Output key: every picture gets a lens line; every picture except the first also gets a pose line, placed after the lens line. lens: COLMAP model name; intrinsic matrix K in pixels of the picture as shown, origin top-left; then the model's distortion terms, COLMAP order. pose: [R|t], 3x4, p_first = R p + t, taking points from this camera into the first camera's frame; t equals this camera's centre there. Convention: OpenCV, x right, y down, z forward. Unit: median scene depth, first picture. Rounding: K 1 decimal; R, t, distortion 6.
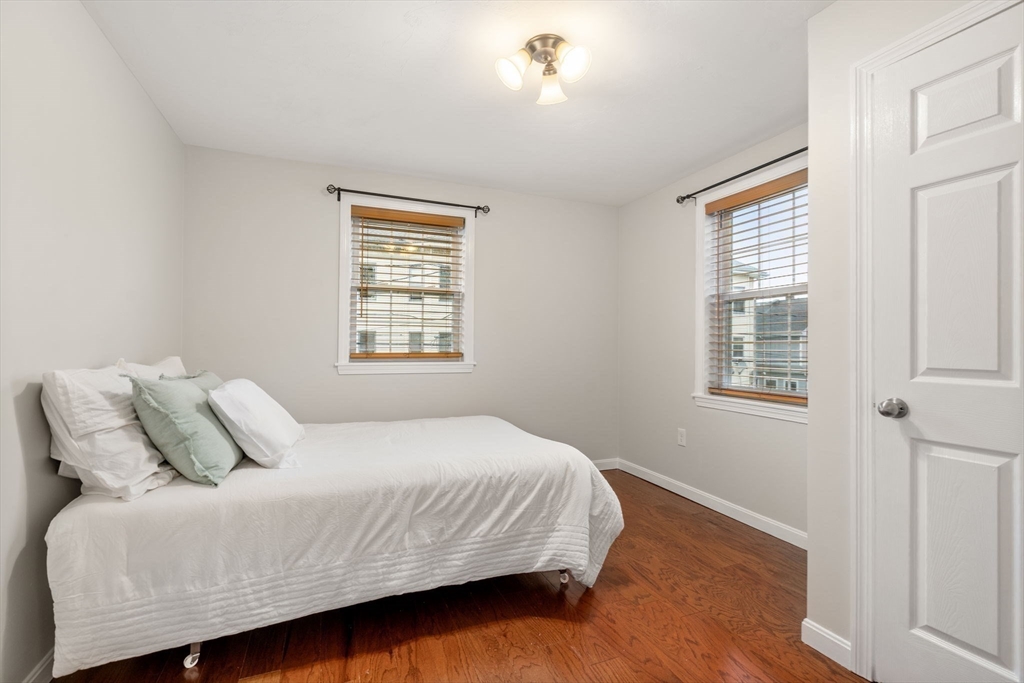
lens RADIAL K [[463.9, 0, 514.7], [0, 463.9, 339.5], [0, 0, 1]] dist [-0.004441, -0.000649]
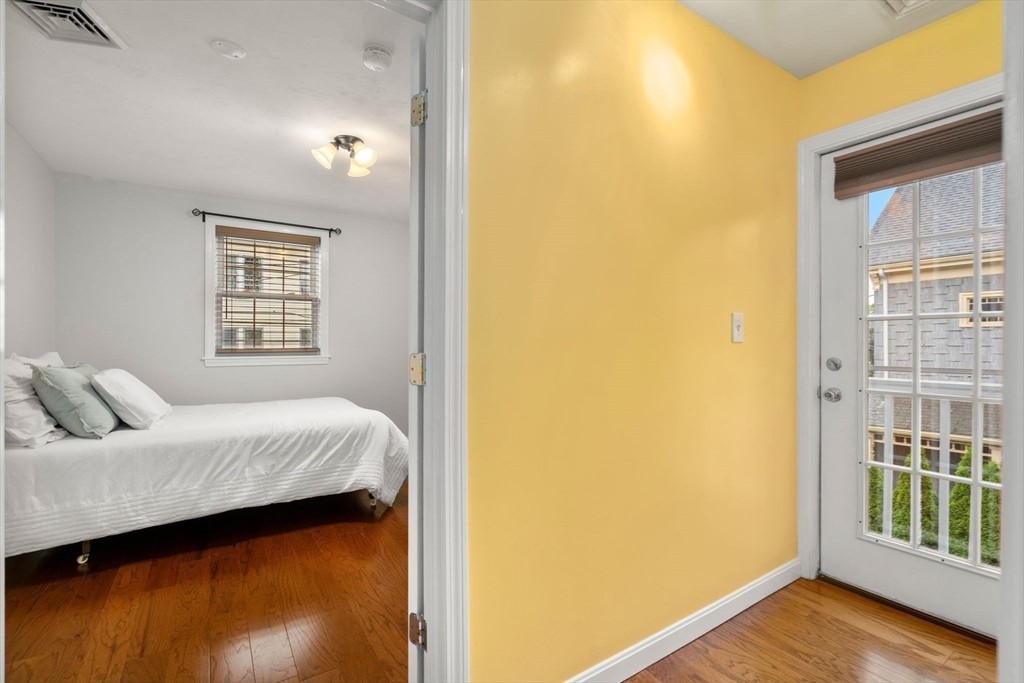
lens RADIAL K [[463.9, 0, 515.6], [0, 463.9, 341.2], [0, 0, 1]] dist [-0.004441, -0.000649]
pose [[0.980163, -0.004746, 0.198135, 0.305523], [0.002426, 0.999926, 0.011951, -0.005555], [-0.198177, -0.011233, 0.980102, -0.596585]]
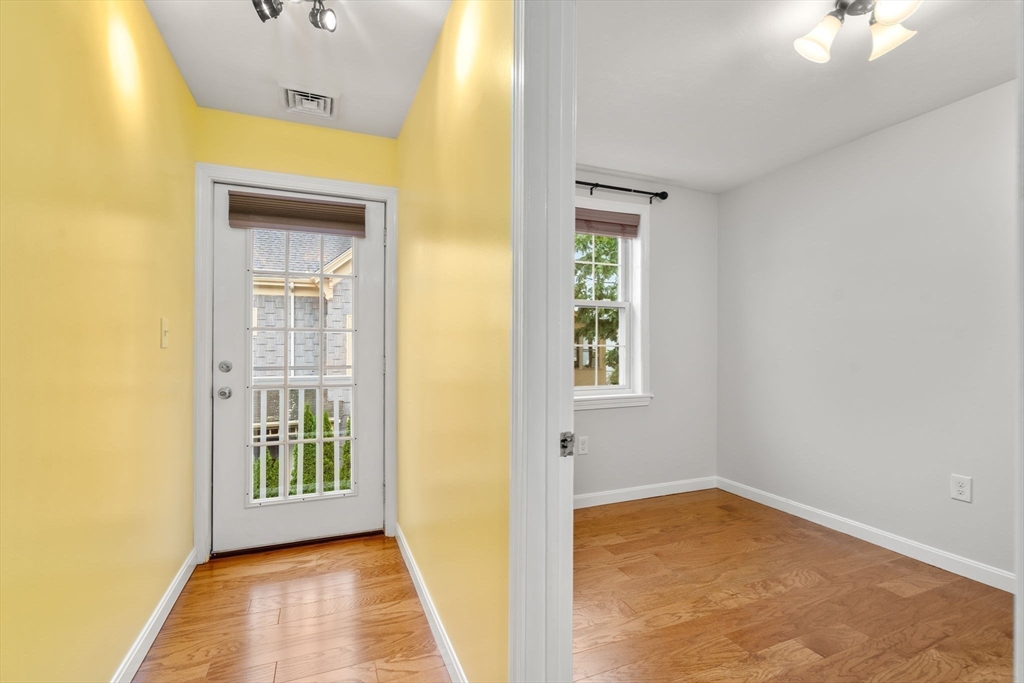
lens RADIAL K [[463.9, 0, 512.7], [0, 463.9, 344.6], [0, 0, 1]] dist [-0.004441, -0.000649]
pose [[0.002355, 0.001284, 0.999996, -0.042518], [-0.012451, 0.999922, -0.001255, -0.005809], [-0.999920, -0.012448, 0.002371, -0.453782]]
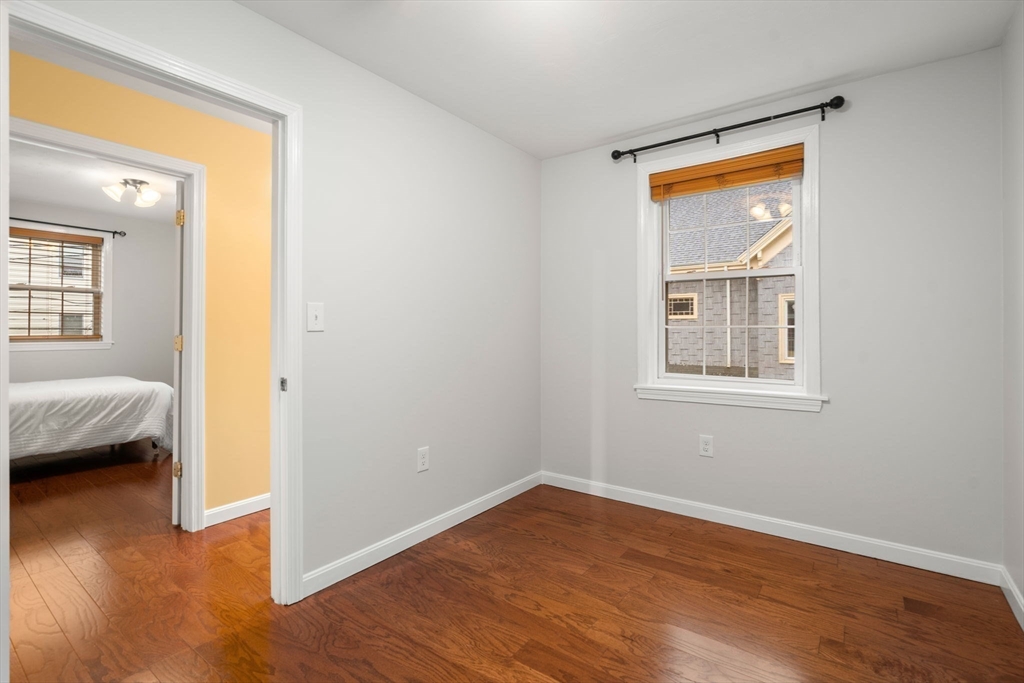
lens RADIAL K [[463.9, 0, 520.5], [0, 463.9, 324.9], [0, 0, 1]] dist [-0.004441, -0.000649]
pose [[0.848607, -0.000308, 0.529024, 0.440728], [-0.001791, 0.999992, 0.003455, -0.018119], [-0.529021, -0.003880, 0.848600, -1.667863]]
